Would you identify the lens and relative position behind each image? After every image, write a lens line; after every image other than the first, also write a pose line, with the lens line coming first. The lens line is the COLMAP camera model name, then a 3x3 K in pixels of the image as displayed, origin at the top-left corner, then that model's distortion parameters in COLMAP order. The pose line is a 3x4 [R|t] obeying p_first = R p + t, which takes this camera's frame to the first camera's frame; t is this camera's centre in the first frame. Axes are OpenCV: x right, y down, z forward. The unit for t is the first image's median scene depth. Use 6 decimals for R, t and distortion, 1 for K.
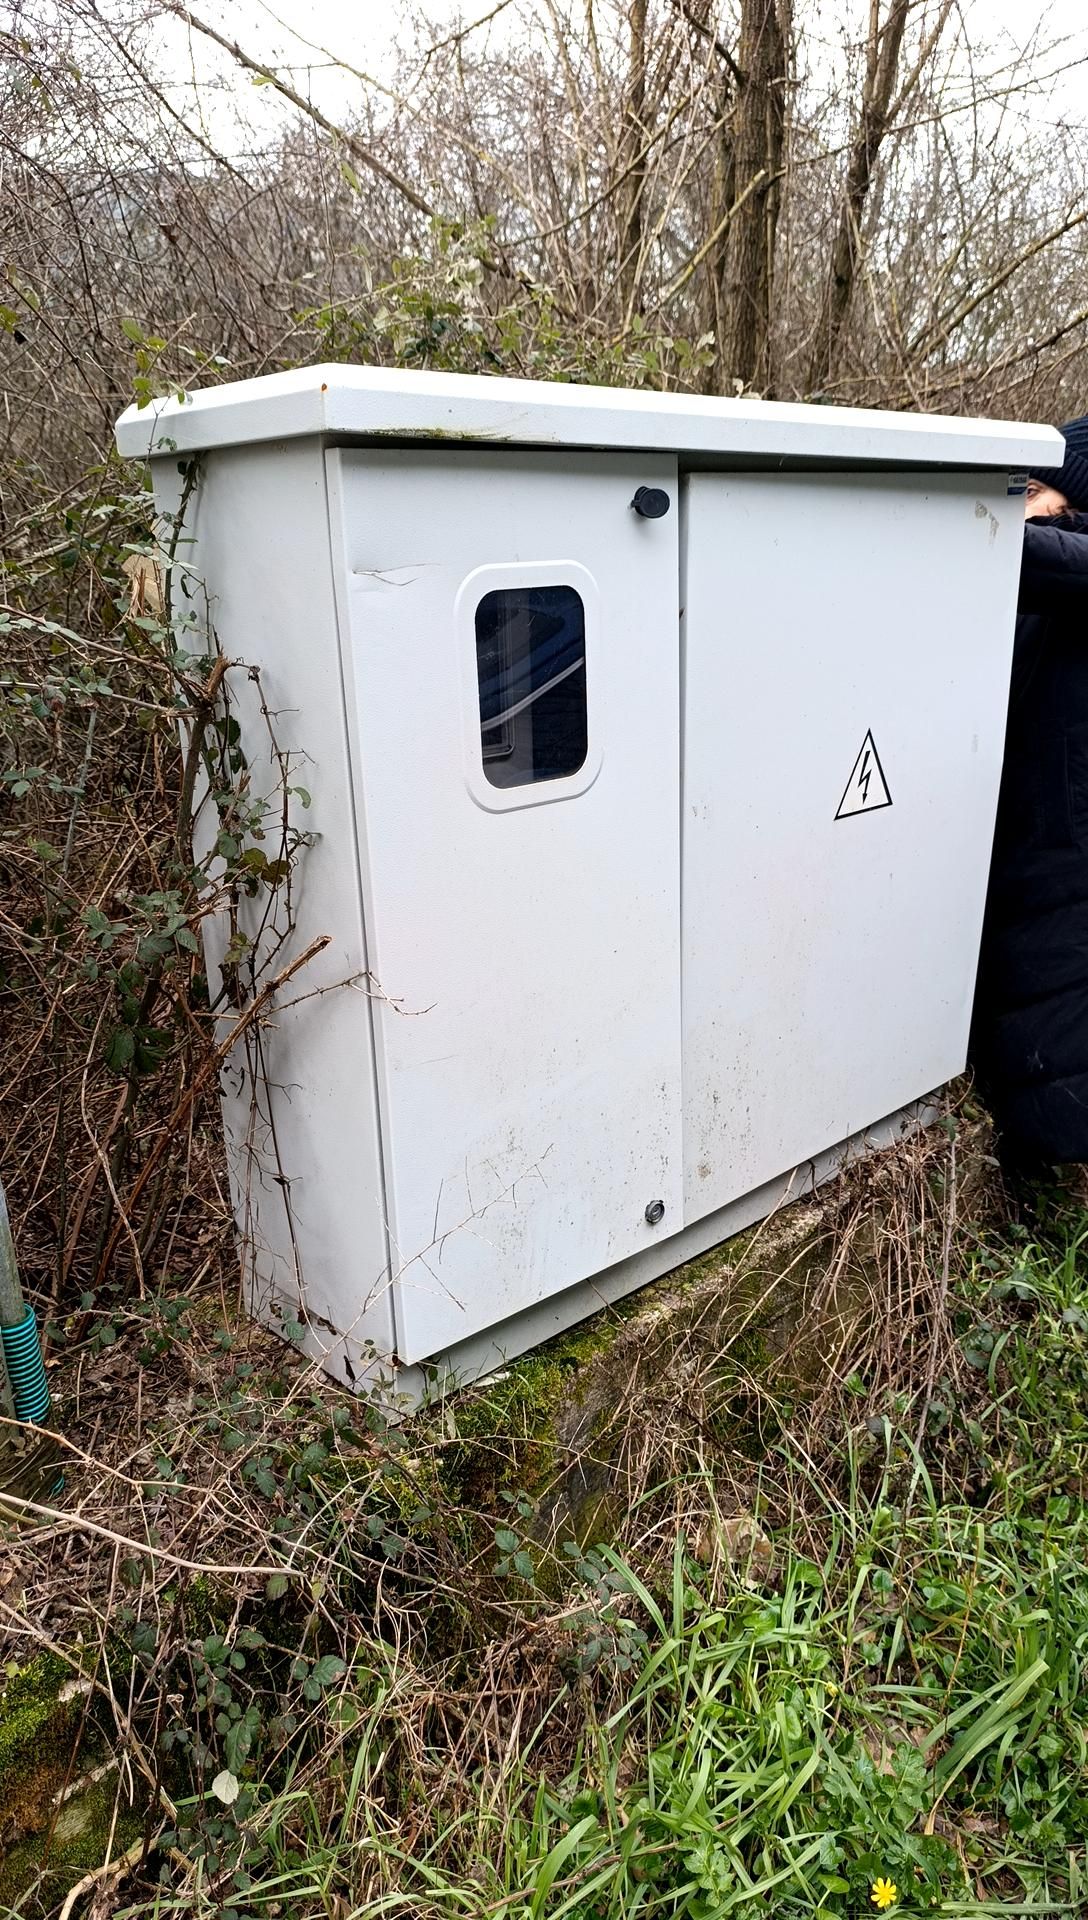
lens RADIAL K [[1325.4, 0, 552.1], [0, 1325.4, 953.3], [0, 0, 1]] dist [0.023887, -0.045314]
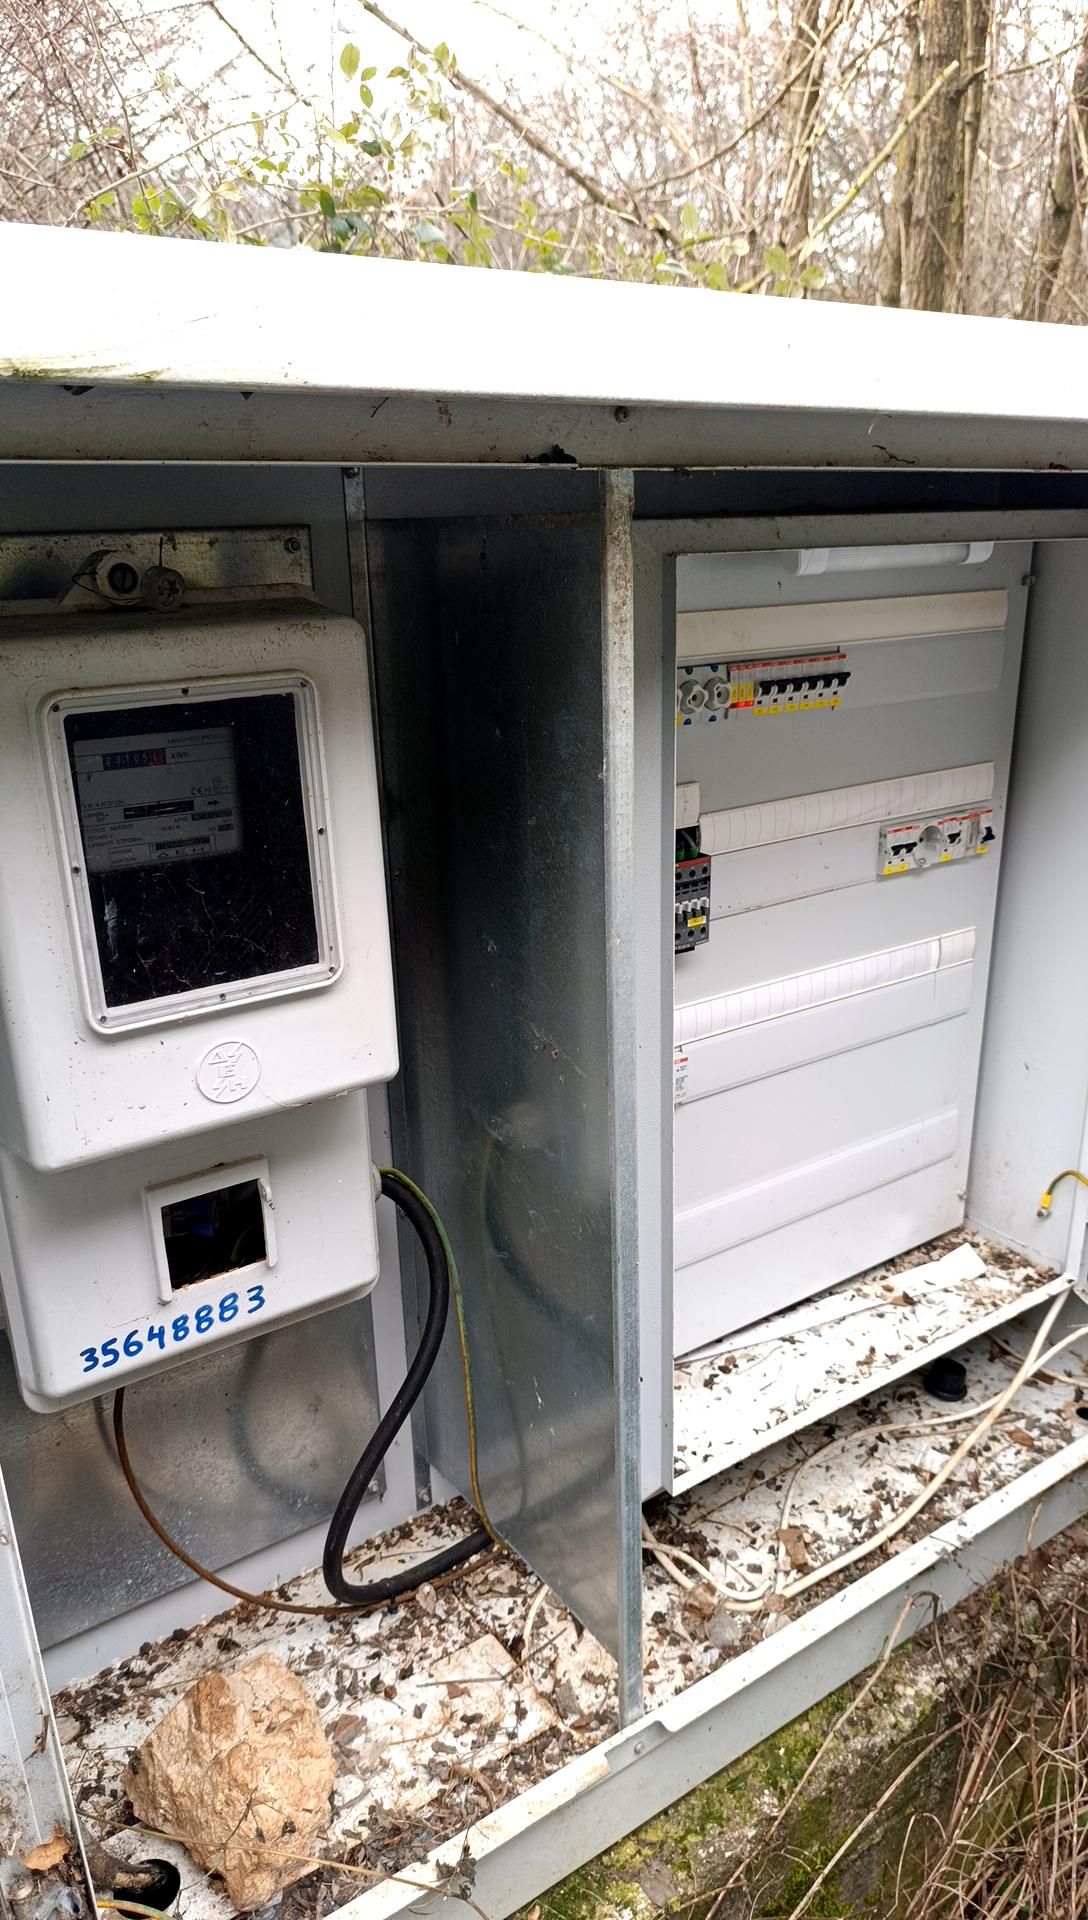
lens RADIAL K [[1325.4, 0, 540.1], [0, 1325.4, 962.8], [0, 0, 1]] dist [0.023887, -0.045314]
pose [[0.987997, 0.032555, -0.151006, 0.051429], [-0.030822, 0.999430, 0.013800, -0.067249], [0.151369, -0.008980, 0.988437, 0.191557]]
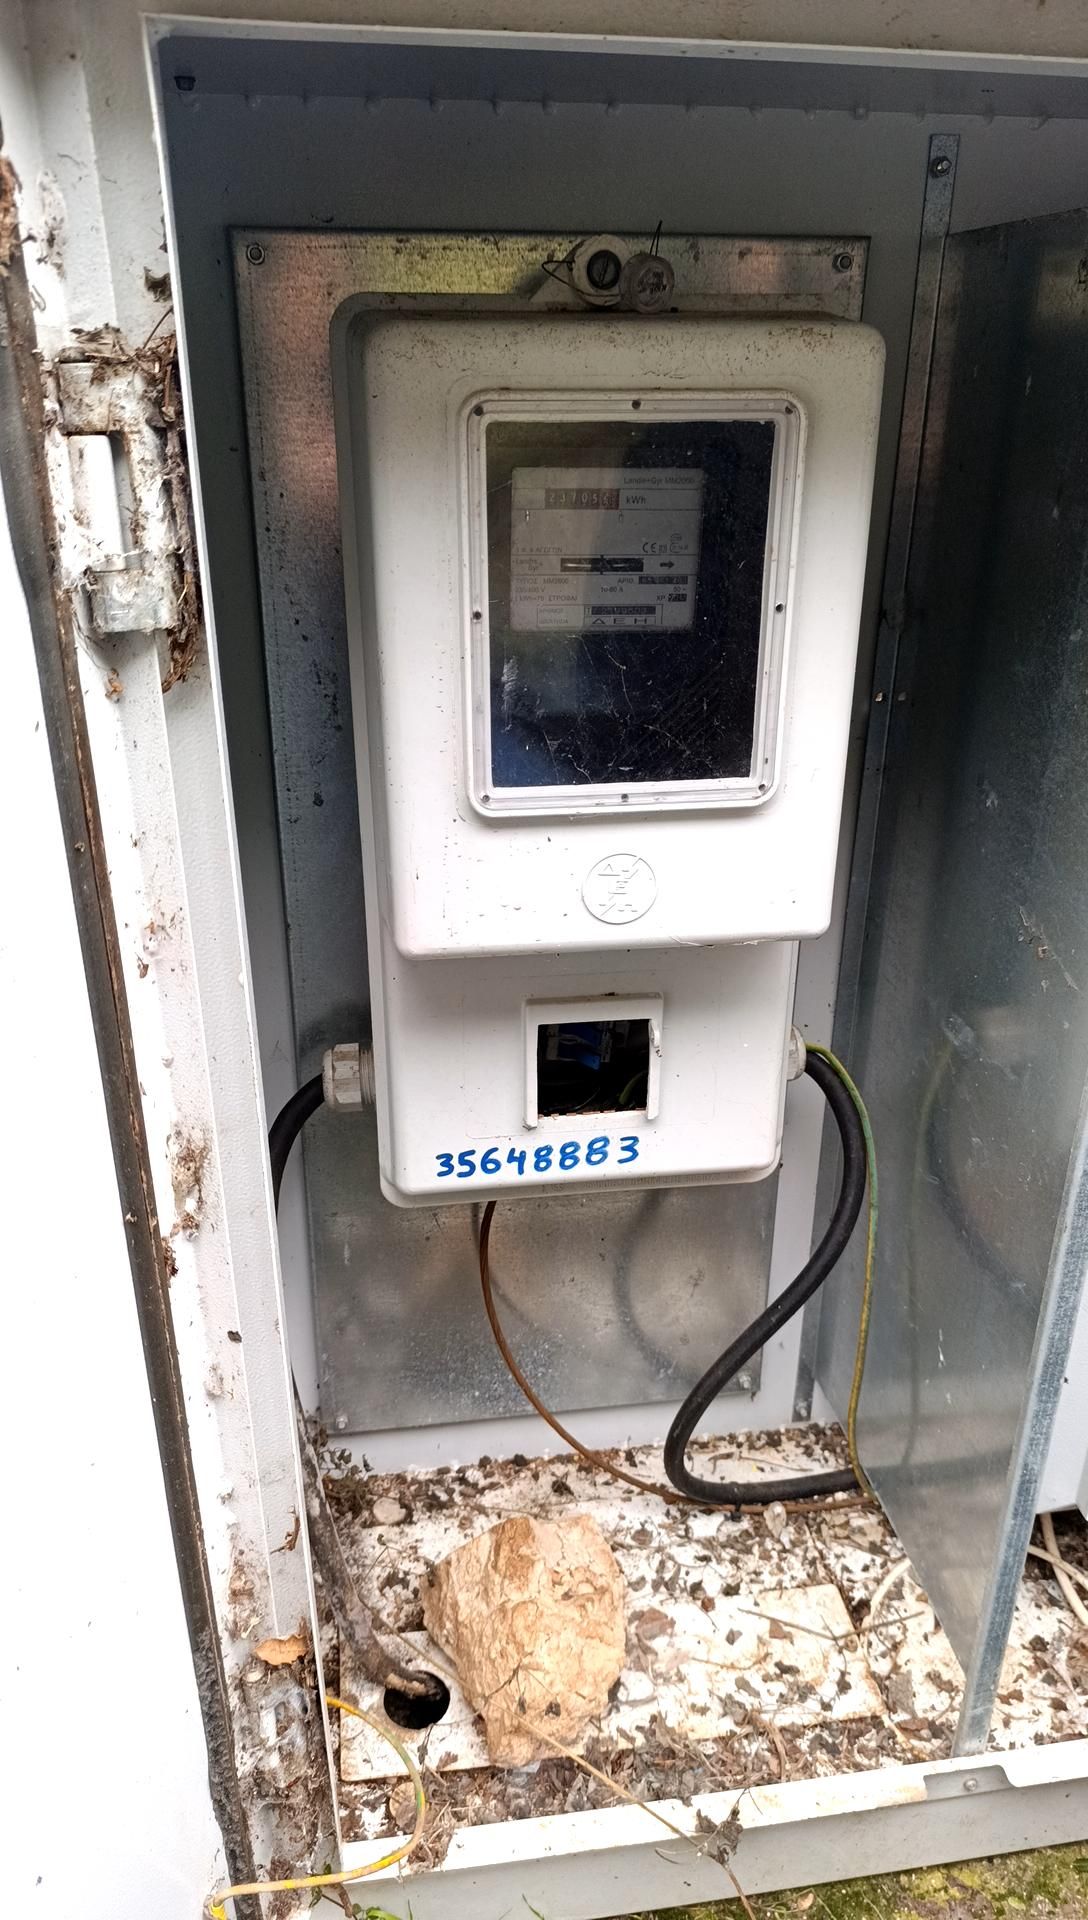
lens RADIAL K [[1325.4, 0, 537.4], [0, 1325.4, 965.2], [0, 0, 1]] dist [0.023887, -0.045314]
pose [[0.821211, 0.248492, -0.513678, 0.056475], [-0.190383, 0.967935, 0.163876, -0.062428], [0.537929, -0.036781, 0.842187, 0.235394]]
